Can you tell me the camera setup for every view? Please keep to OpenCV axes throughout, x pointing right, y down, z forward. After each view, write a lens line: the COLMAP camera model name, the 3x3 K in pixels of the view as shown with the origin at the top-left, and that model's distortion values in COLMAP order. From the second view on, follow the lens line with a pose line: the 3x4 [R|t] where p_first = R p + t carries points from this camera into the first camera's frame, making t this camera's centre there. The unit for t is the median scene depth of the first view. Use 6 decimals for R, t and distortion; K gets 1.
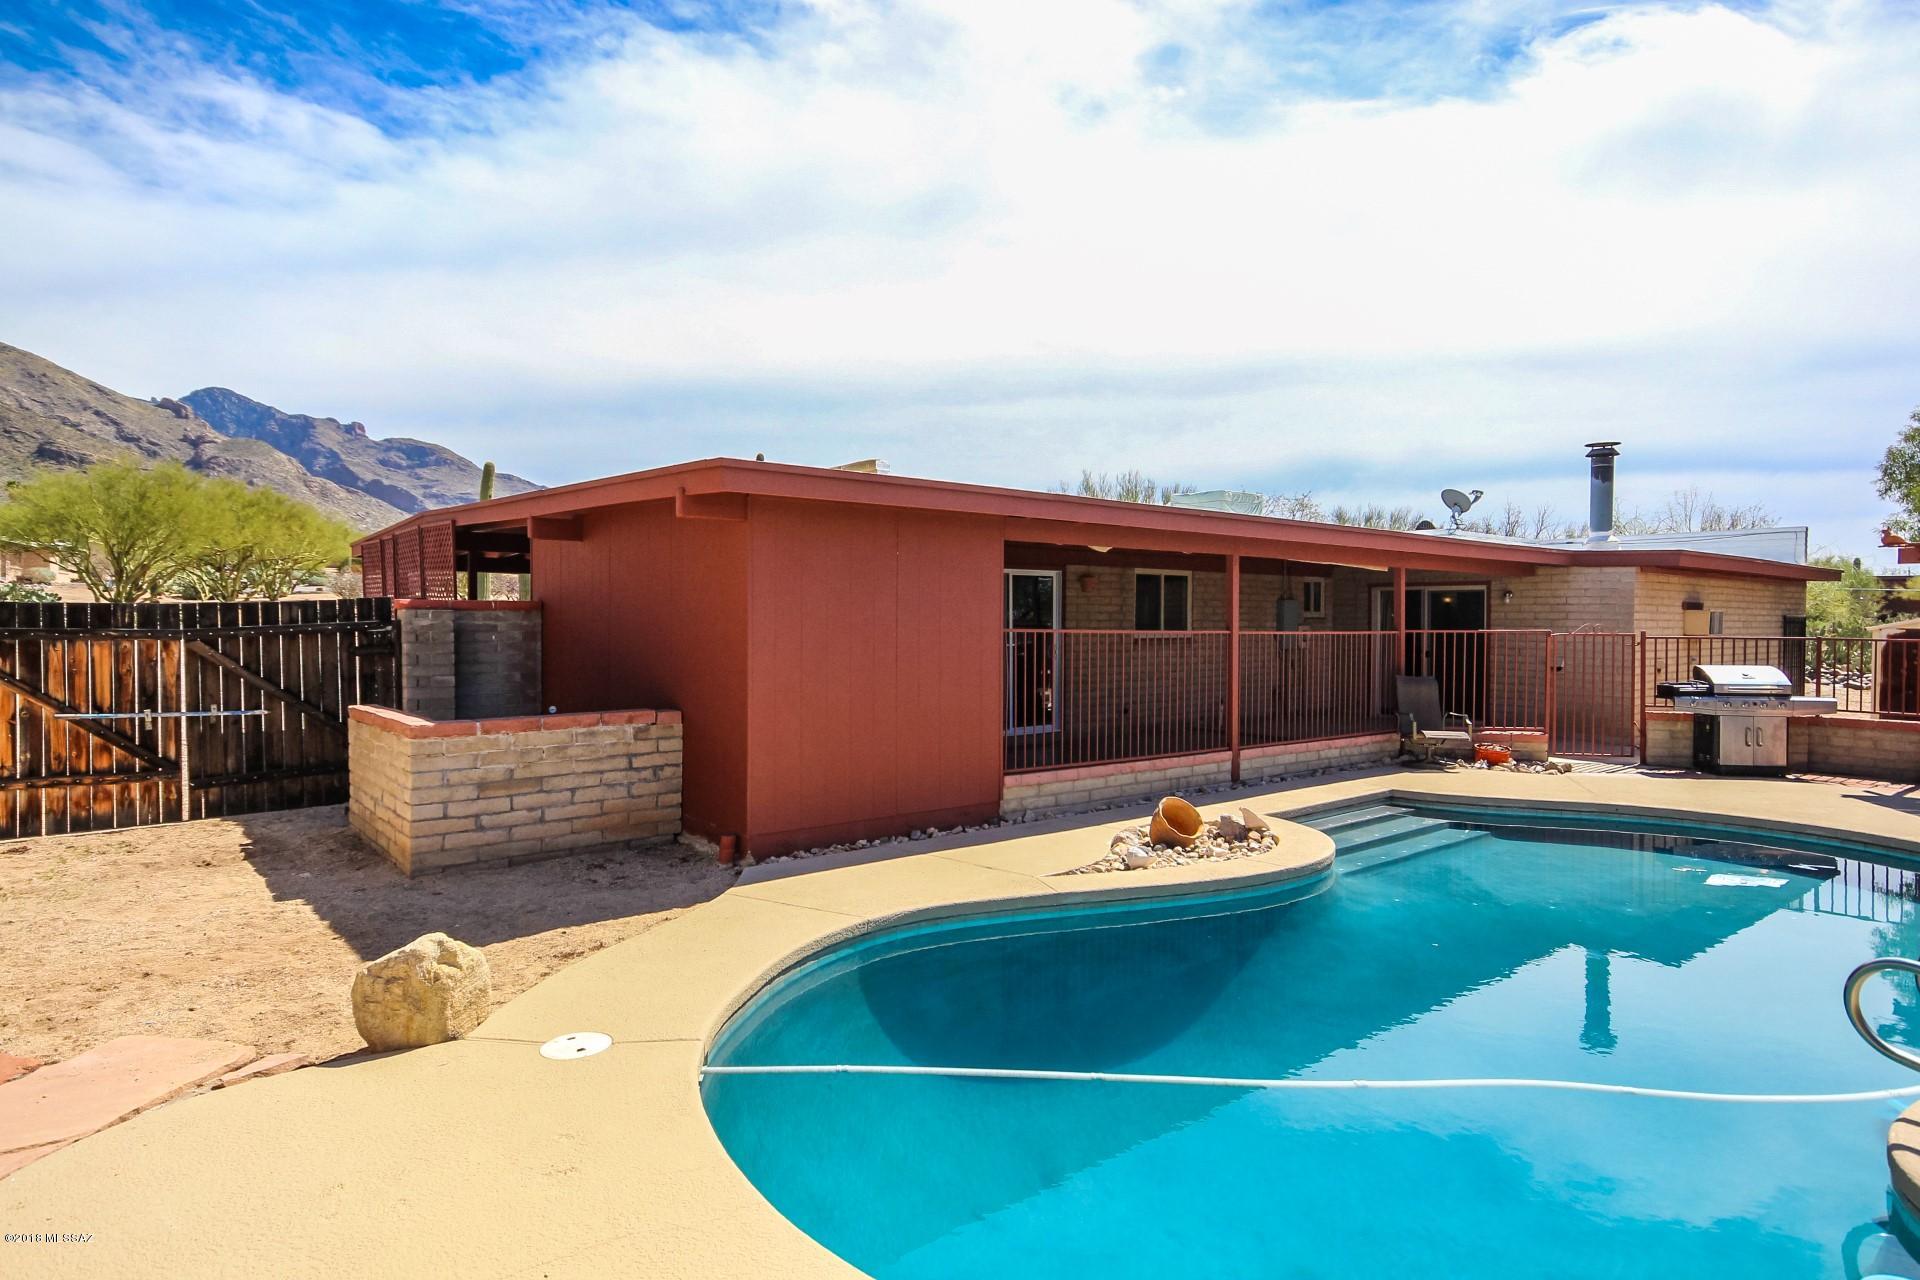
lens RADIAL K [[1063.2, 0, 971.2], [0, 1063.2, 642.2], [0, 0, 1]] dist [0.014724, 0.002726]
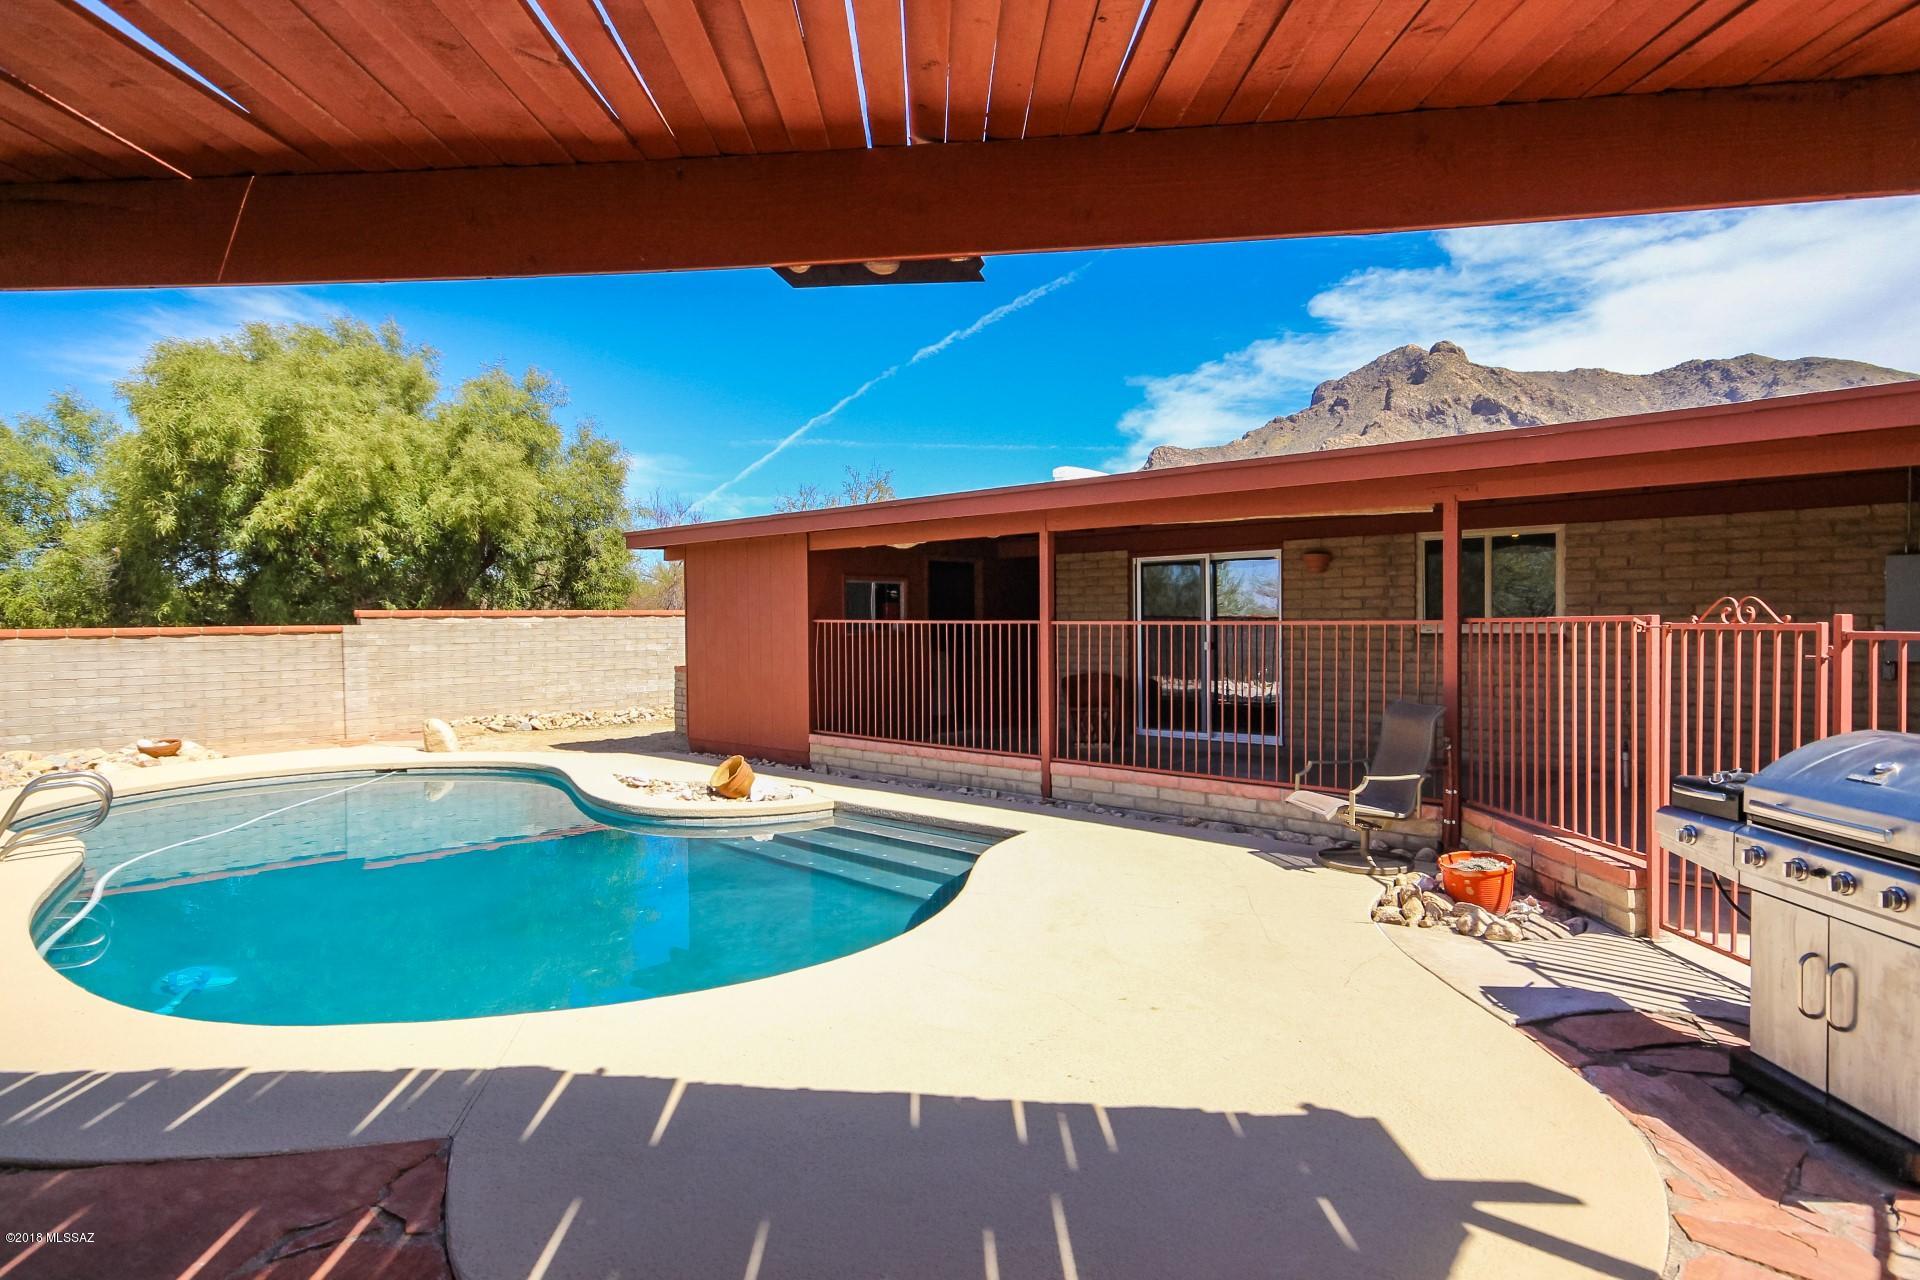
lens RADIAL K [[1063.2, 0, 975.1], [0, 1063.2, 639.8], [0, 0, 1]] dist [0.014724, 0.002726]
pose [[0.134293, 0.011059, -0.990880, 1.002039], [-0.012298, 0.999879, 0.009493, -0.002870], [0.990865, 0.010911, 0.134413, 0.762890]]
